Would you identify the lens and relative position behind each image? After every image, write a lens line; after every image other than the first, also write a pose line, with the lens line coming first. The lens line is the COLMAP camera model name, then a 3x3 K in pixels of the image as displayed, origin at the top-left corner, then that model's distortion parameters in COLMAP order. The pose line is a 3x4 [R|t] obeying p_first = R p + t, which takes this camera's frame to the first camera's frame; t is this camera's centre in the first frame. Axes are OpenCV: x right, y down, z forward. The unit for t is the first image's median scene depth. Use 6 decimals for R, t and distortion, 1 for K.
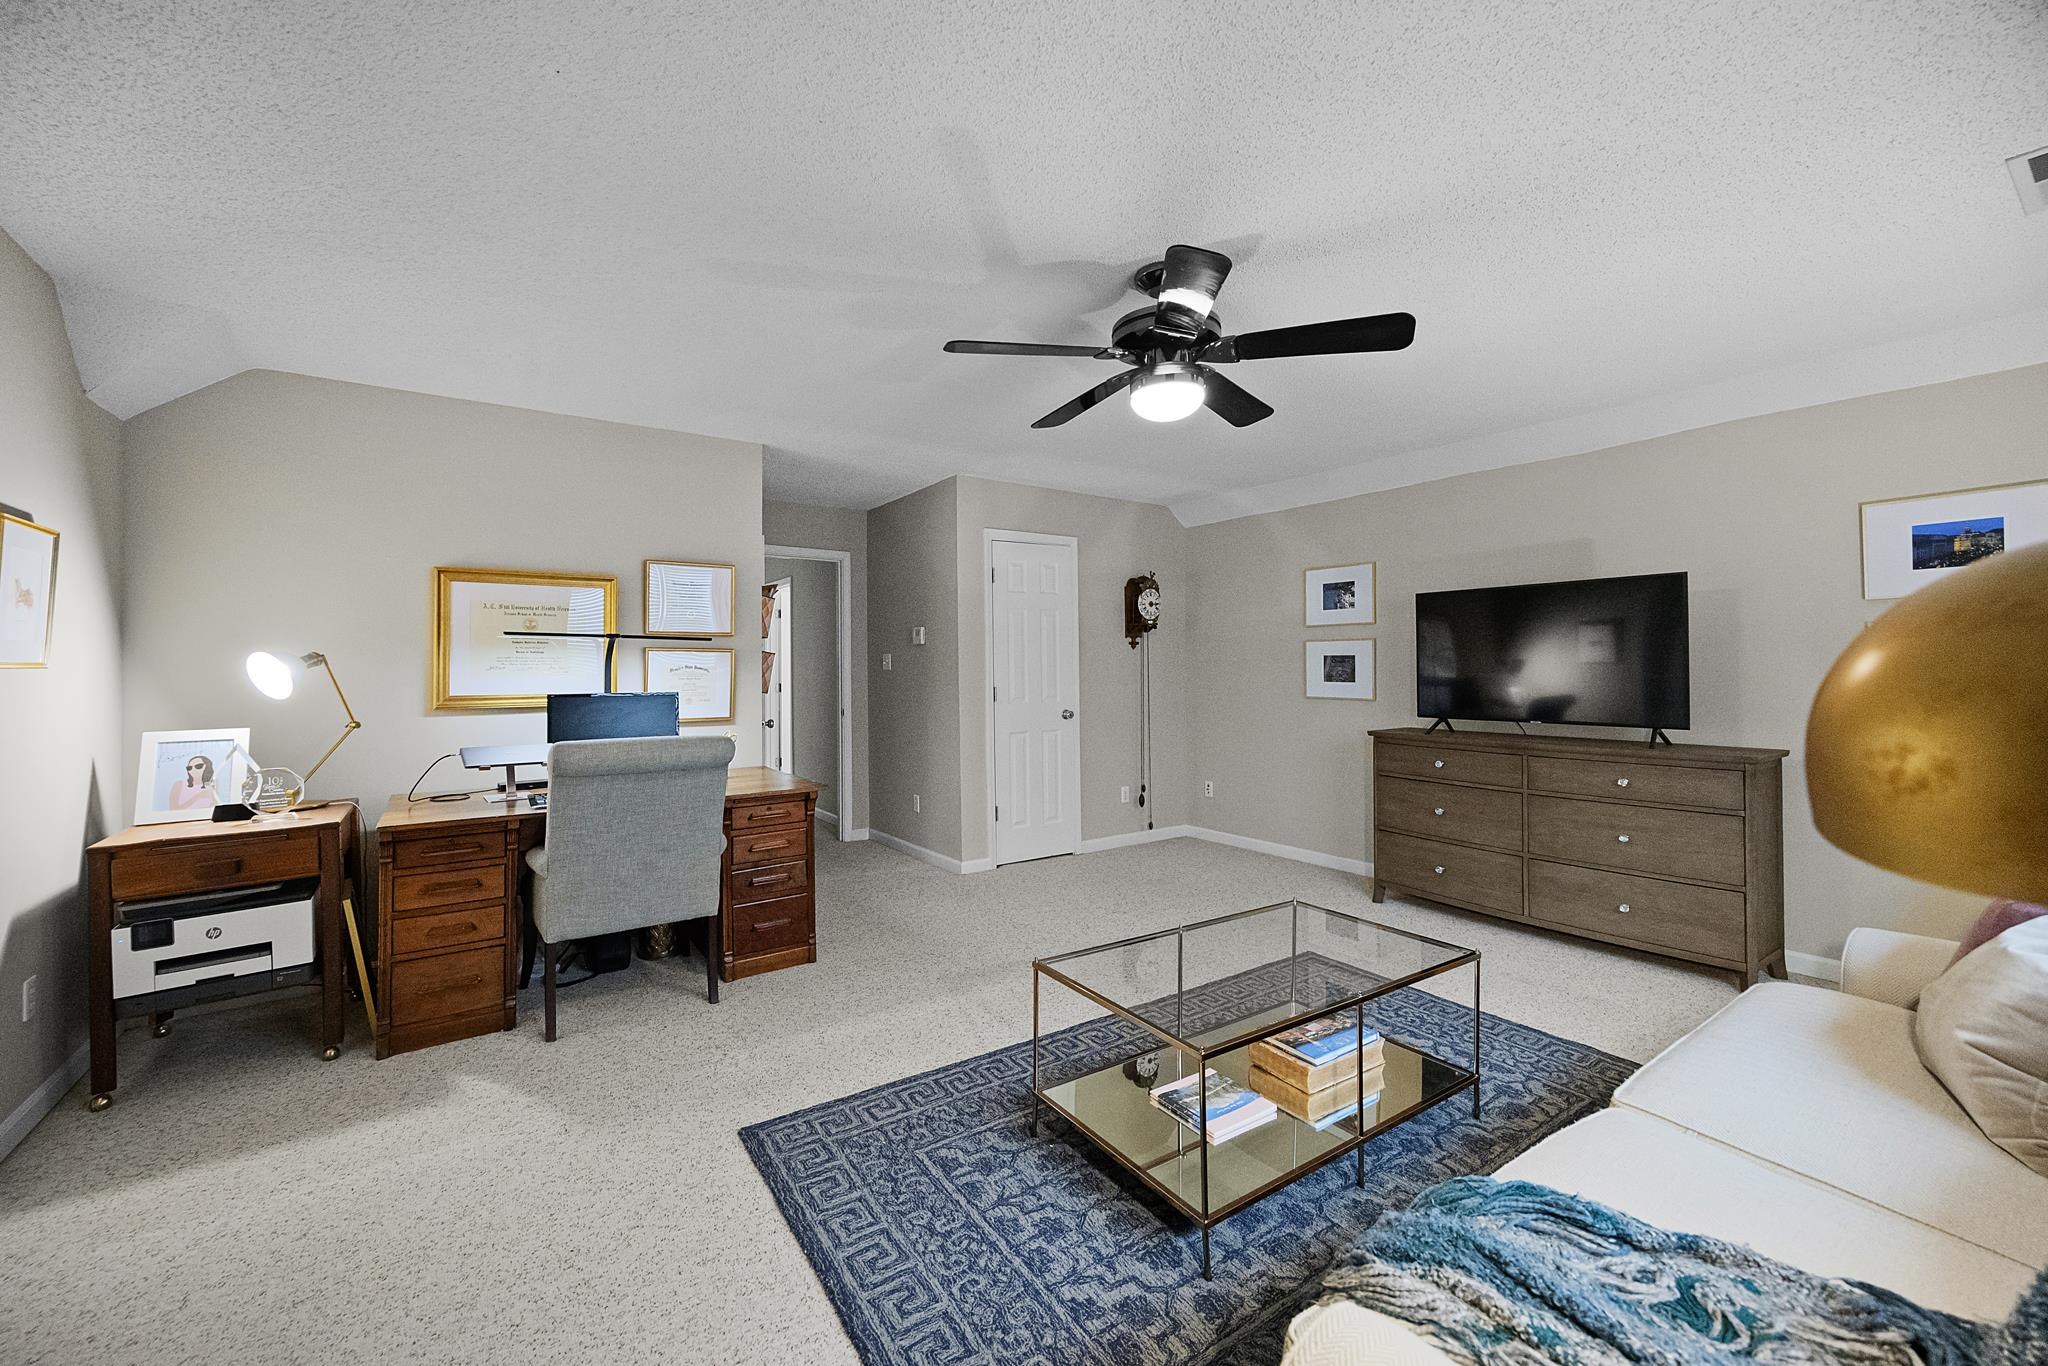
lens RADIAL K [[818.6, 0, 1016.5], [0, 818.6, 628.6], [0, 0, 1]] dist [-0.001848, -0.000174]
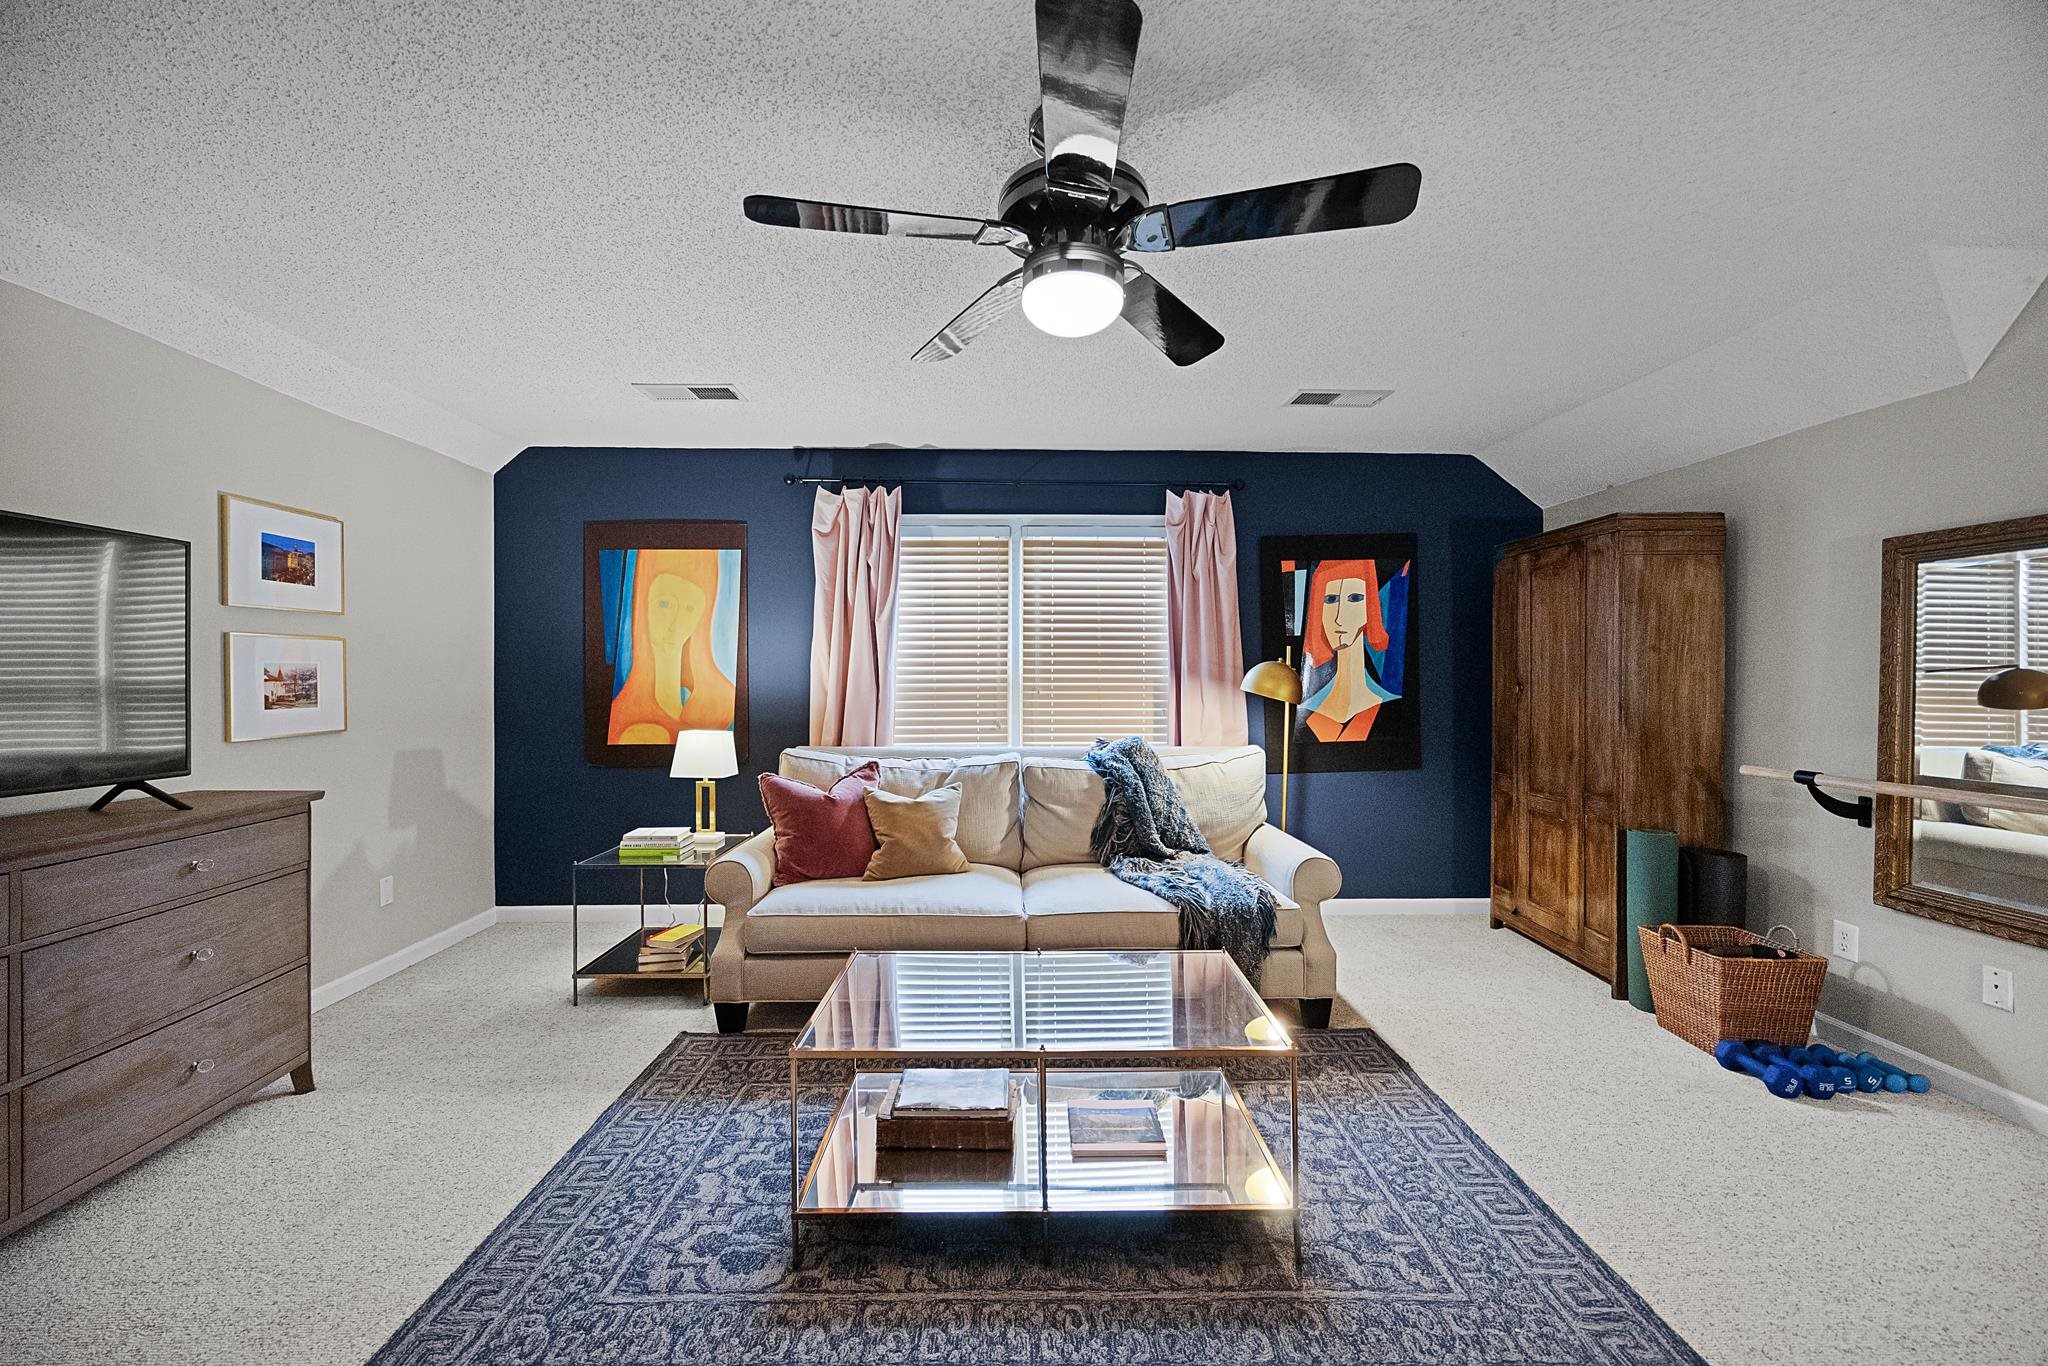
lens RADIAL K [[793.1, 0, 1024.0], [0, 793.1, 683.0], [0, 0, 1]] dist [-0.001132, -0.000119]
pose [[-0.837439, 0.006048, 0.546497, -0.188882], [-0.019128, 0.999002, -0.040367, 0.099787], [-0.546195, -0.044258, -0.836488, 1.911487]]
